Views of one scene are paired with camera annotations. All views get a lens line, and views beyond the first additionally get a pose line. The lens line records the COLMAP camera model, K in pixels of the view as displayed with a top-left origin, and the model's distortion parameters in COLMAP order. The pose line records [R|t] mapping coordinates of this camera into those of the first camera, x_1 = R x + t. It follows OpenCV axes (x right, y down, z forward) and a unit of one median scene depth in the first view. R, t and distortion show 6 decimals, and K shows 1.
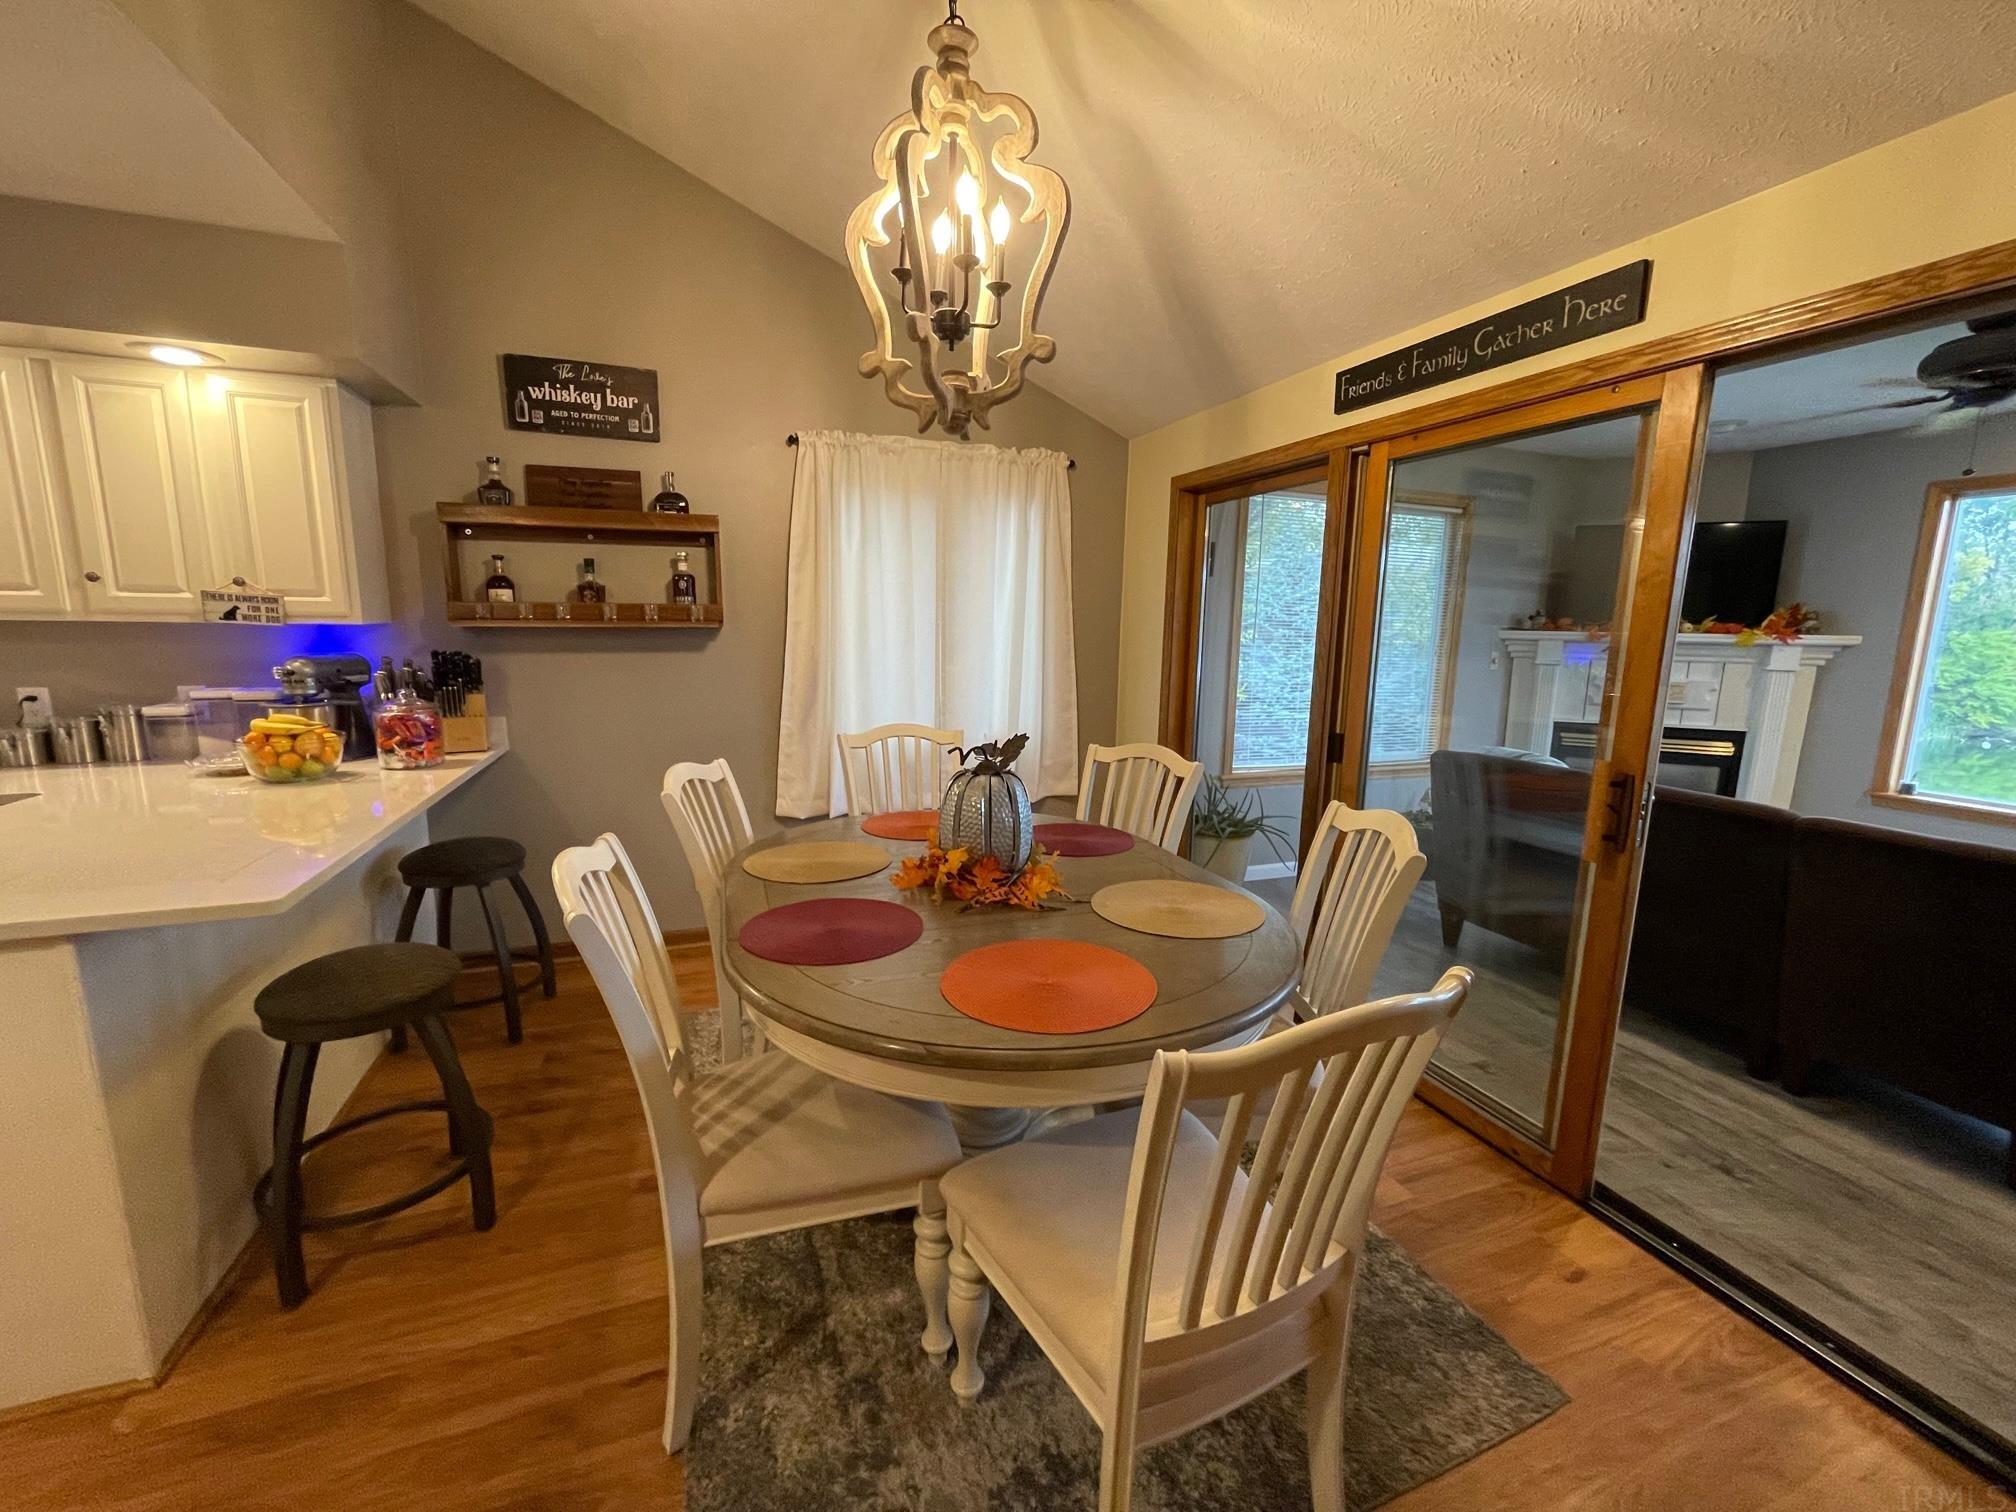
lens RADIAL K [[817.3, 0, 1007.2], [0, 817.3, 752.3], [0, 0, 1]] dist [-0.002419, -0.000378]
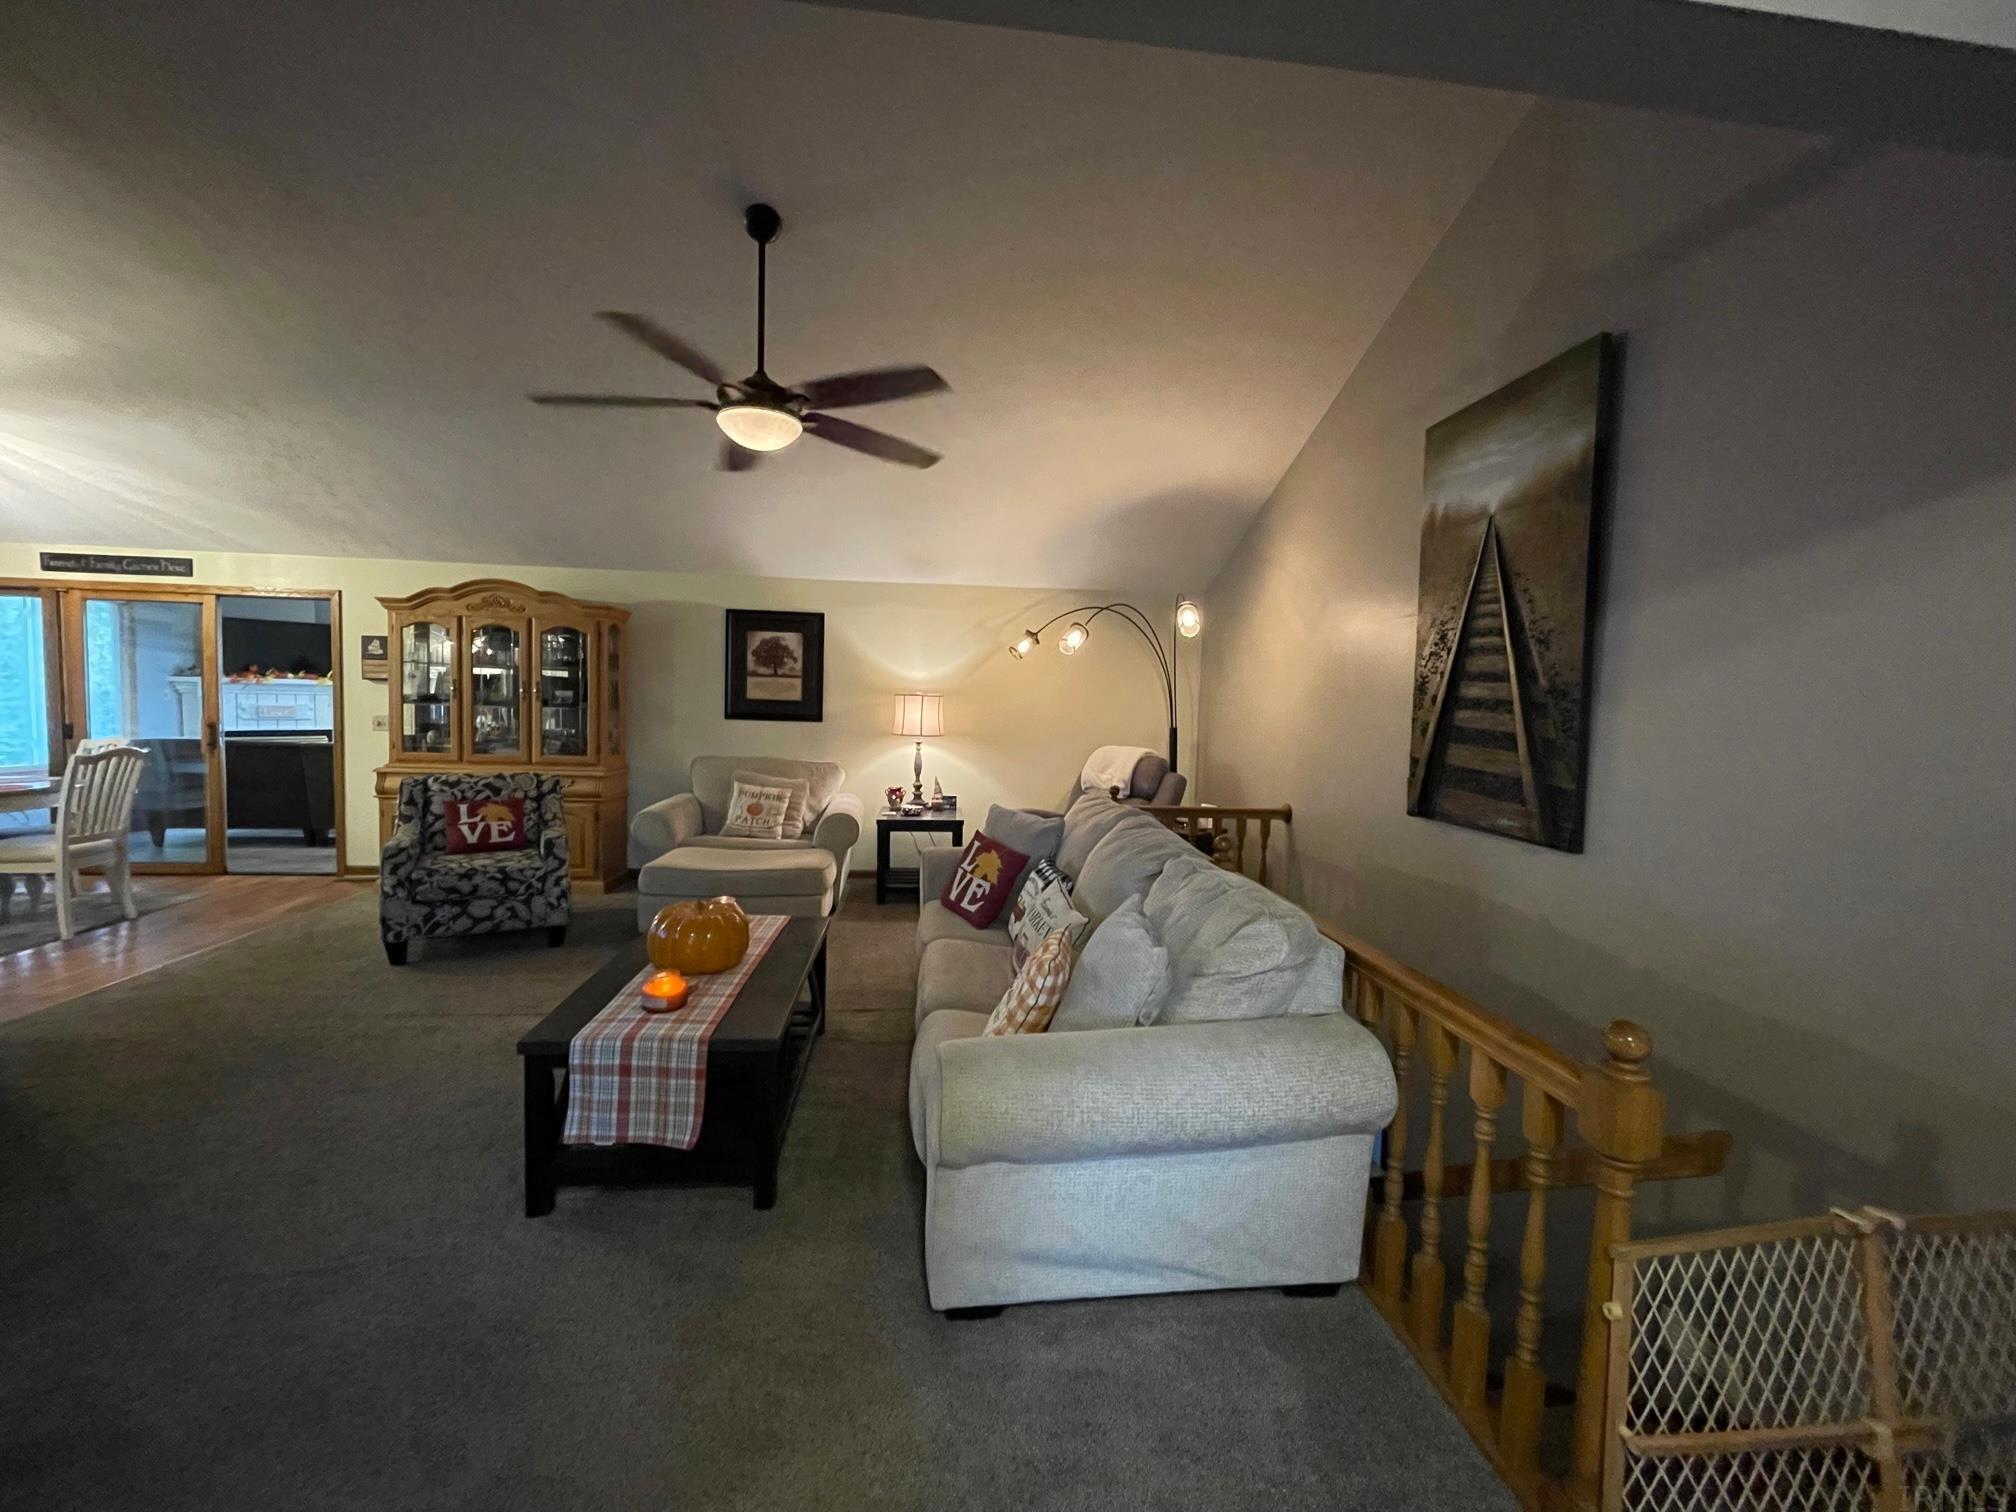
lens RADIAL K [[817.3, 0, 1007.2], [0, 817.3, 752.3], [0, 0, 1]] dist [-0.002419, -0.000378]
pose [[0.251833, -0.070767, 0.965180, -0.980406], [0.128872, 0.990893, 0.039028, 0.272530], [-0.959152, 0.114557, 0.258659, -1.786240]]
